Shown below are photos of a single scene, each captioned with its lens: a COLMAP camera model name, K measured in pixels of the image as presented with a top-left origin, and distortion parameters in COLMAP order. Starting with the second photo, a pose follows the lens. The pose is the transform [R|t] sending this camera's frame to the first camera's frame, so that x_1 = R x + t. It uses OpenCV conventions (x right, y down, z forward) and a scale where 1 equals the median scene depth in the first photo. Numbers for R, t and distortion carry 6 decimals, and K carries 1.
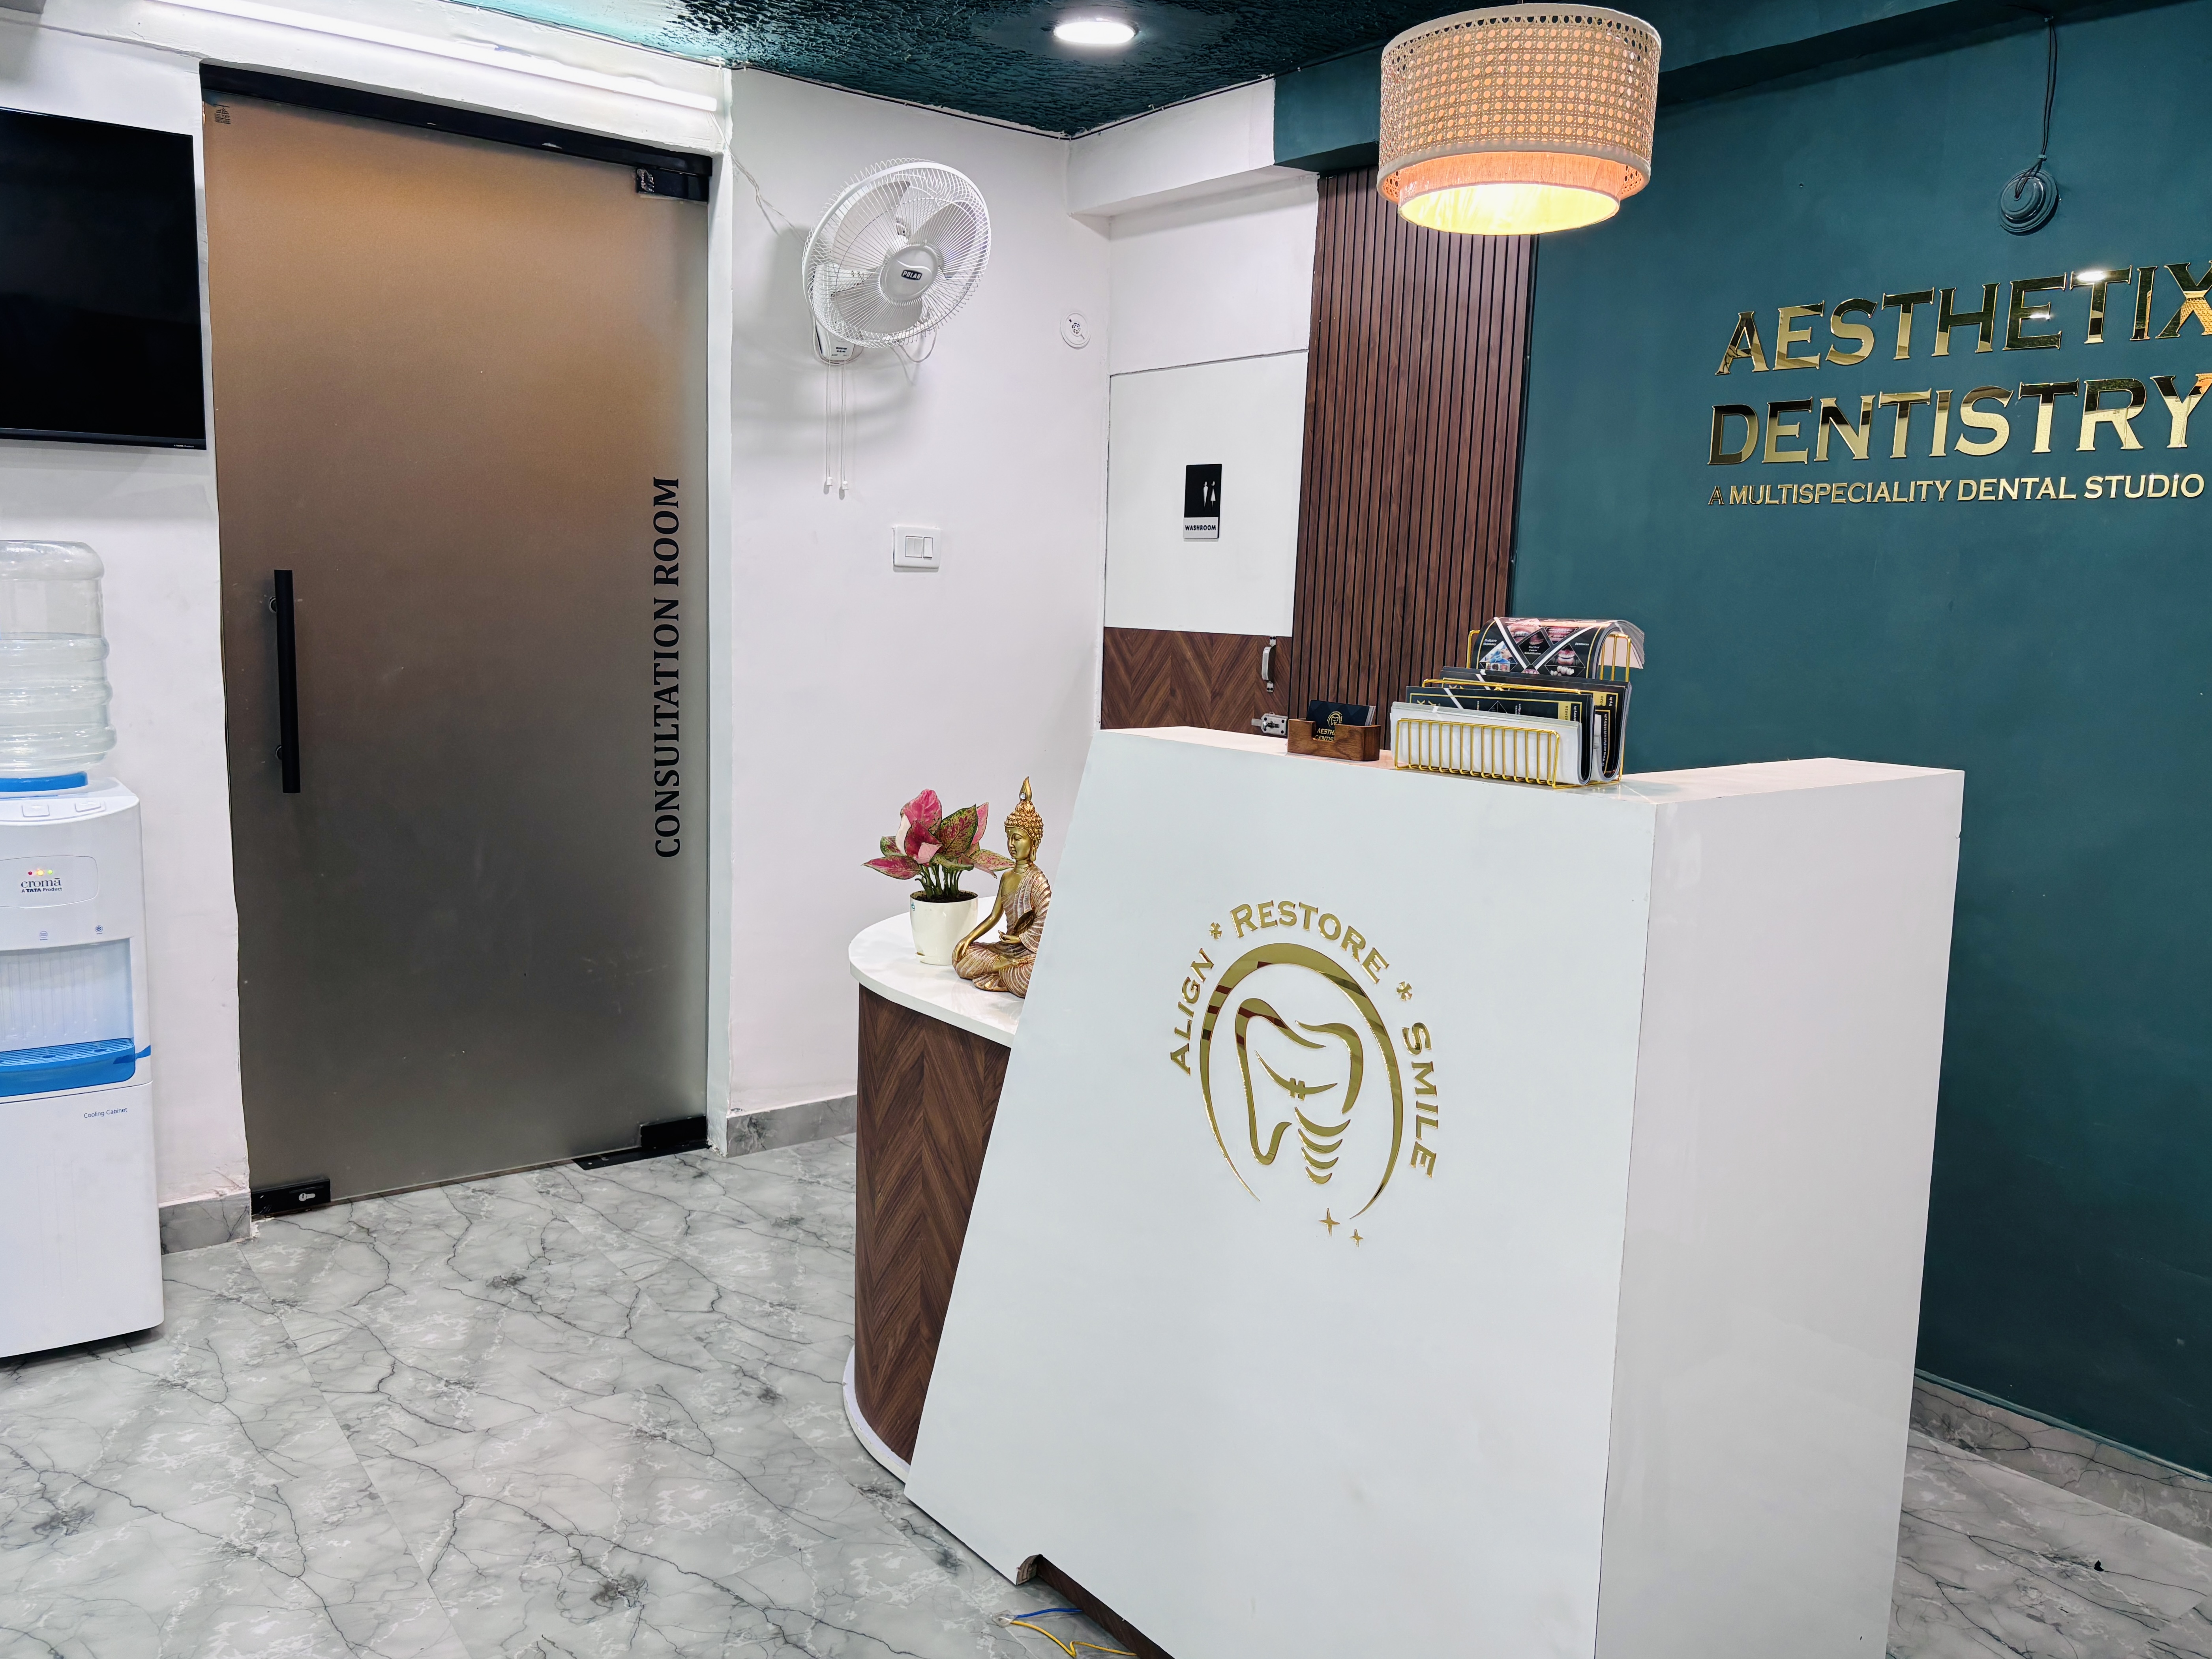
lens RADIAL K [[1696.0, 0, 1086.8], [0, 1696.0, 834.5], [0, 0, 1]] dist [0.053832, -0.059446]
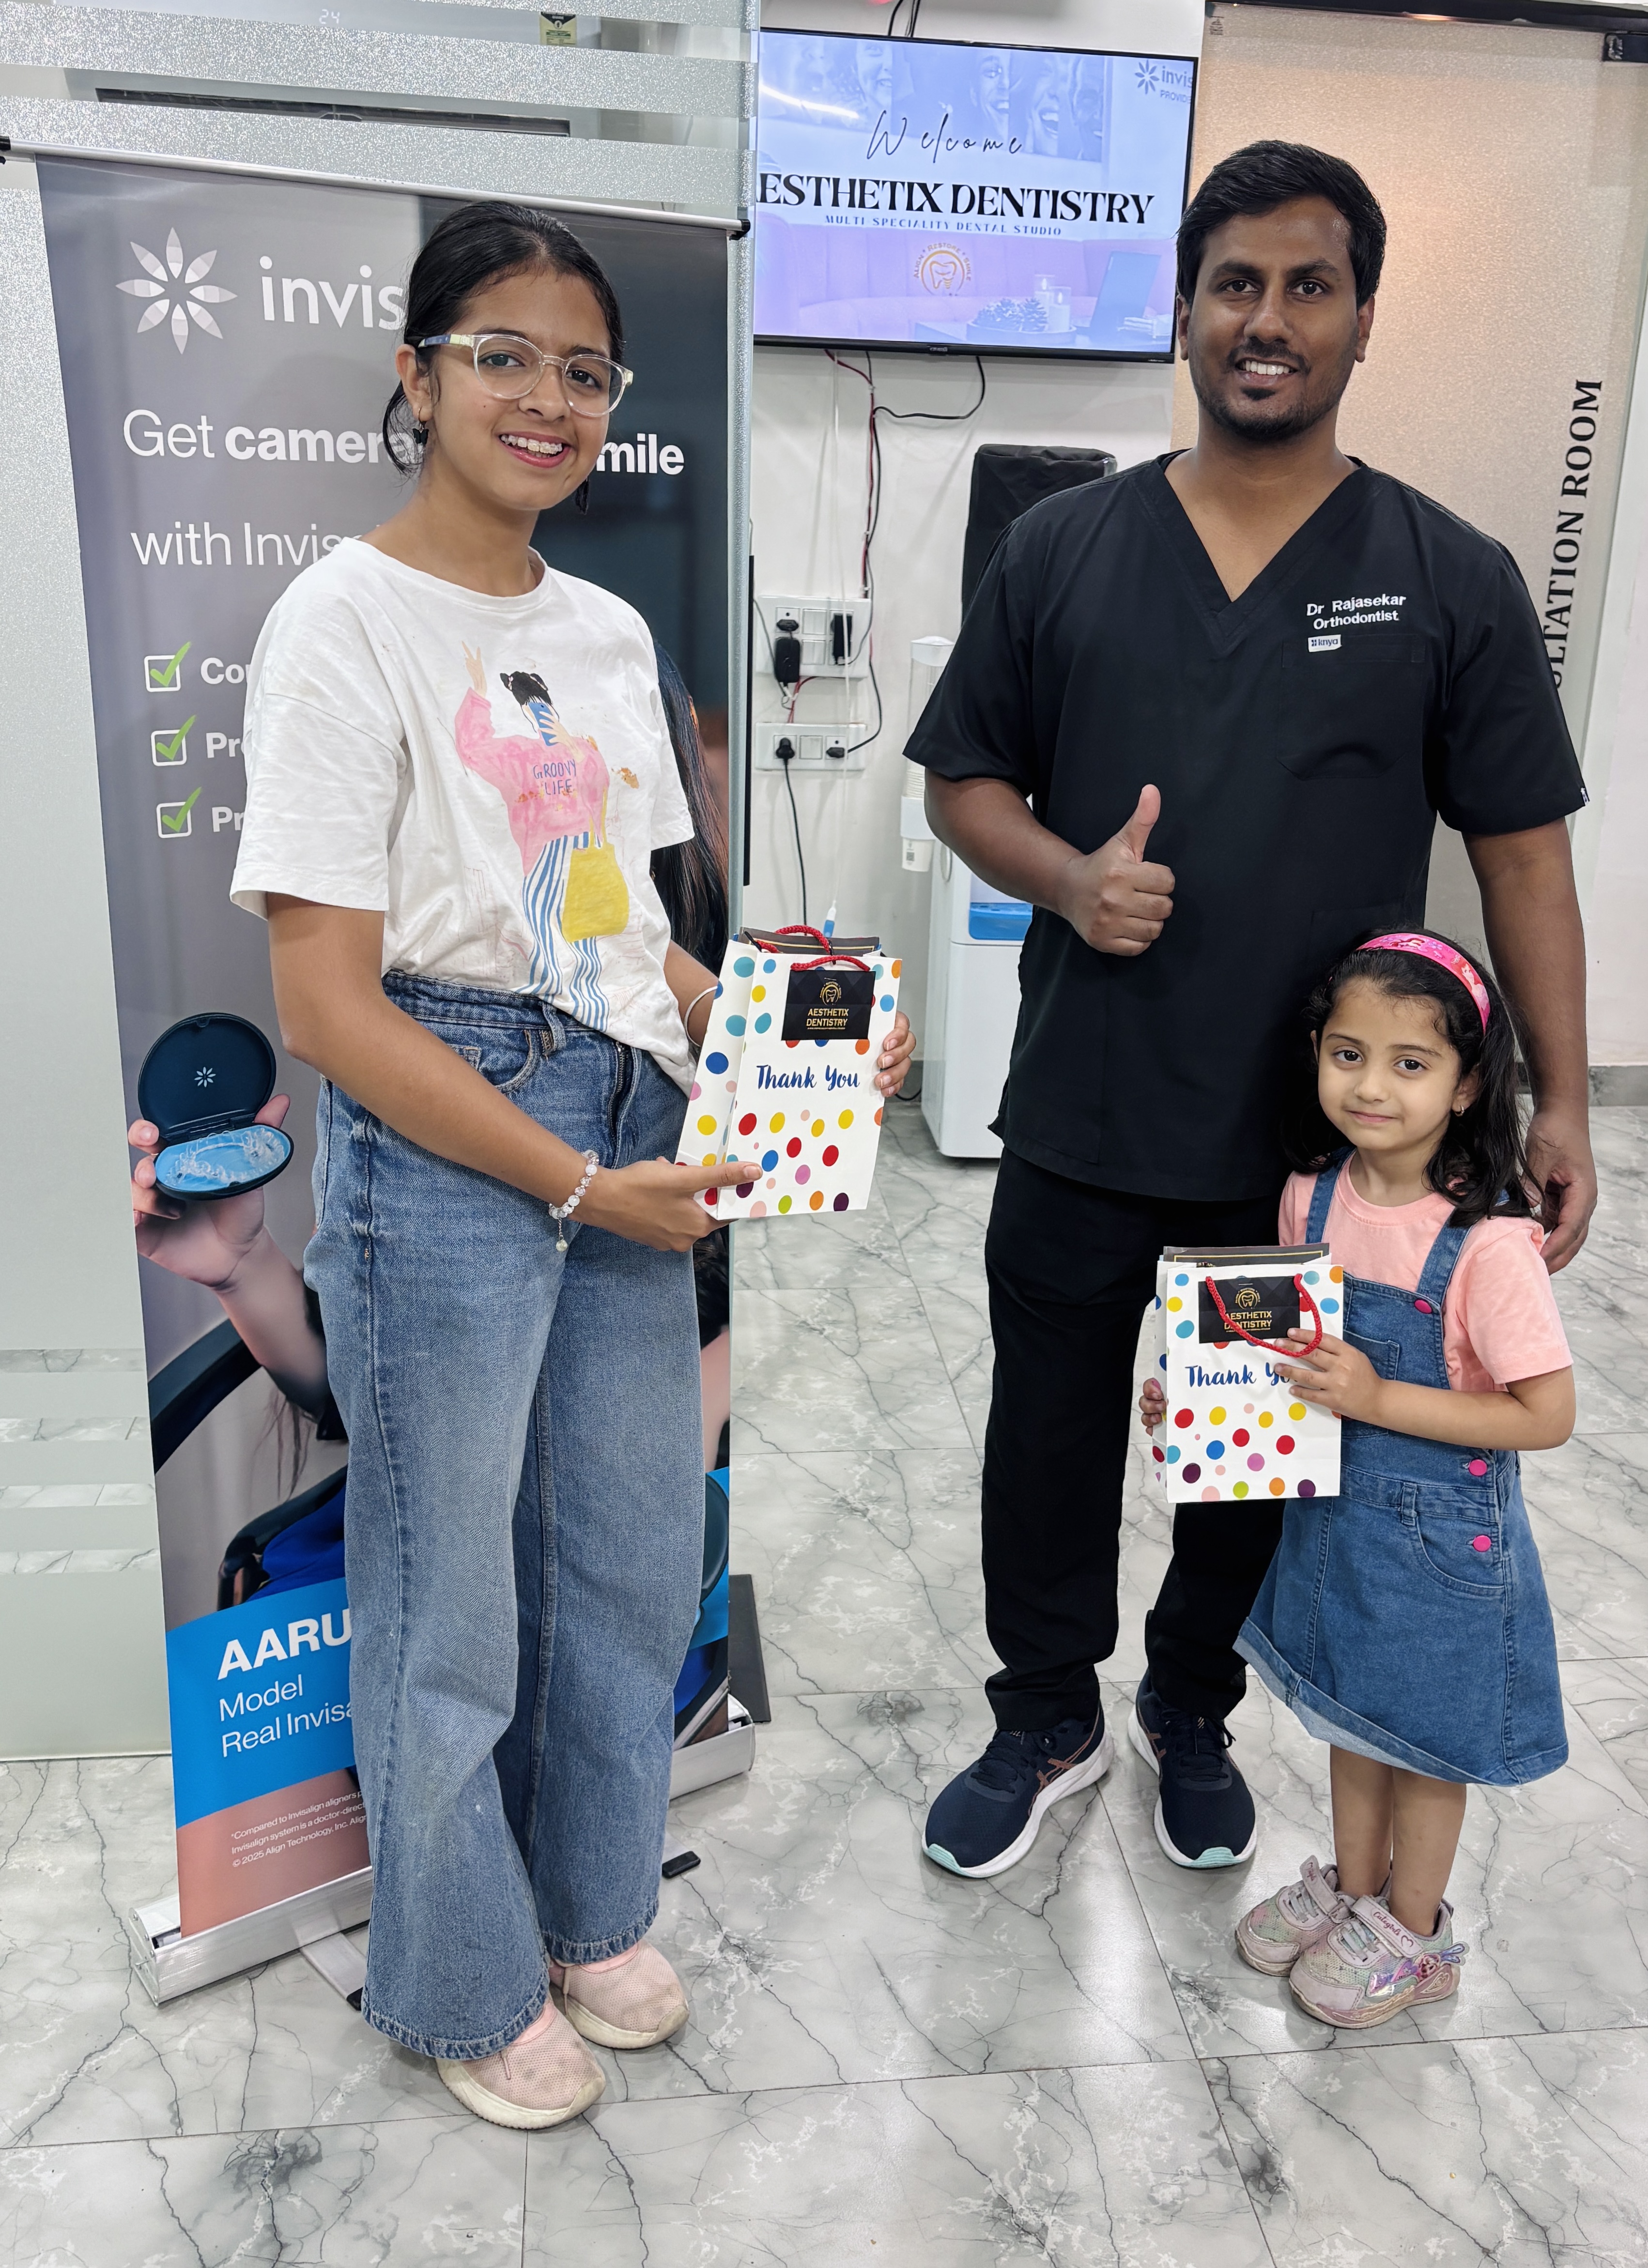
lens RADIAL K [[2061.2, 0, 814.3], [0, 2061.2, 1127.1], [0, 0, 1]] dist [-0.028001, 0.000000]
pose [[0.872501, 0.148518, -0.465493, -0.035160], [-0.073203, 0.981665, 0.175996, 0.026751], [0.483097, -0.119481, 0.867376, -0.223237]]
